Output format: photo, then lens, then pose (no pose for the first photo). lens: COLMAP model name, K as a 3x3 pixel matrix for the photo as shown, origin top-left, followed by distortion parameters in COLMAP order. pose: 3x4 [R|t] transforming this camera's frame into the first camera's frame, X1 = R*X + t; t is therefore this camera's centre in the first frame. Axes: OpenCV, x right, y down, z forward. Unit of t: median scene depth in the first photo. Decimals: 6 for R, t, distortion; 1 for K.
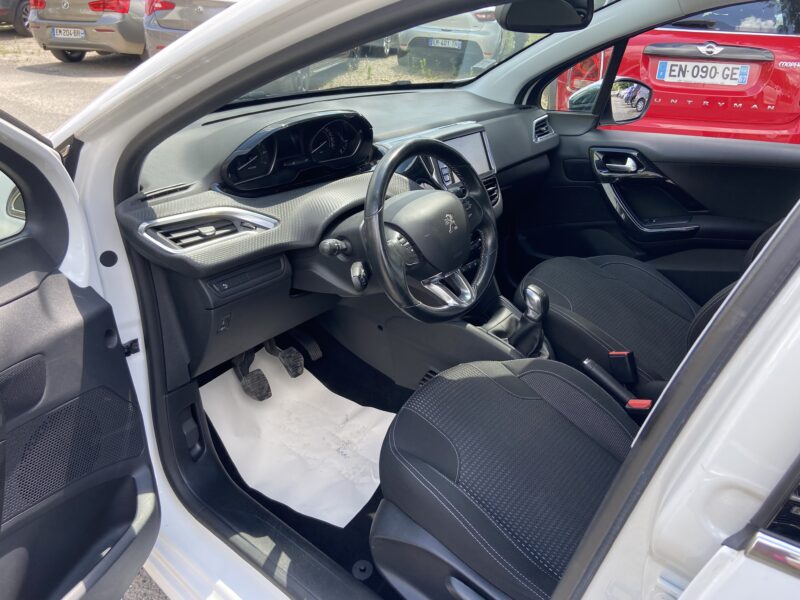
lens RADIAL K [[588.9, 0, 402.3], [0, 588.9, 299.0], [0, 0, 1]] dist [0.079804, -0.096207]
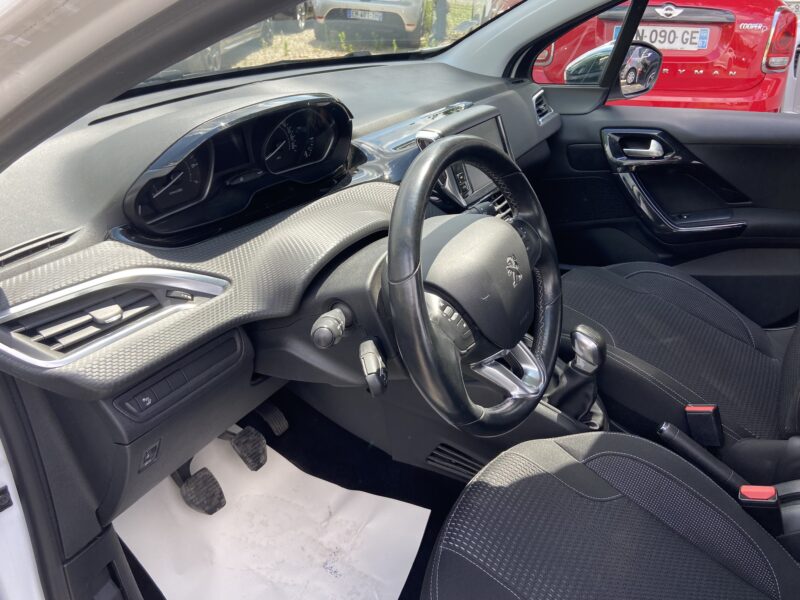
lens RADIAL K [[601.4, 0, 400.0], [0, 601.4, 300.0], [0, 0, 1]] dist [0.090767, -0.123876]
pose [[0.991927, -0.070130, 0.105649, -0.077644], [0.066972, 0.997204, 0.033150, -0.092552], [-0.107679, -0.025807, 0.993851, 0.273375]]
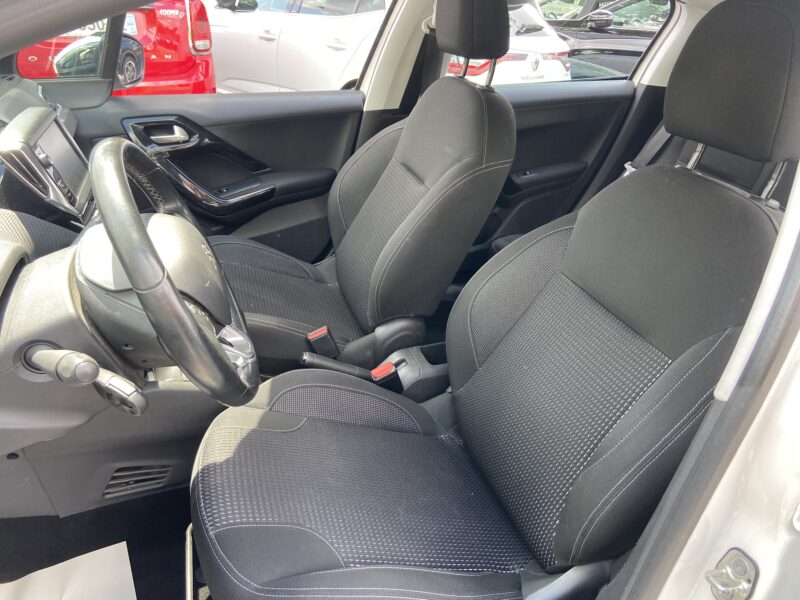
lens RADIAL K [[601.4, 0, 400.0], [0, 601.4, 300.0], [0, 0, 1]] dist [0.090767, -0.123876]
pose [[0.553011, -0.364555, 0.749185, -0.248196], [0.315388, 0.923876, 0.216756, -0.119388], [-0.771174, 0.116415, 0.625890, 0.289805]]
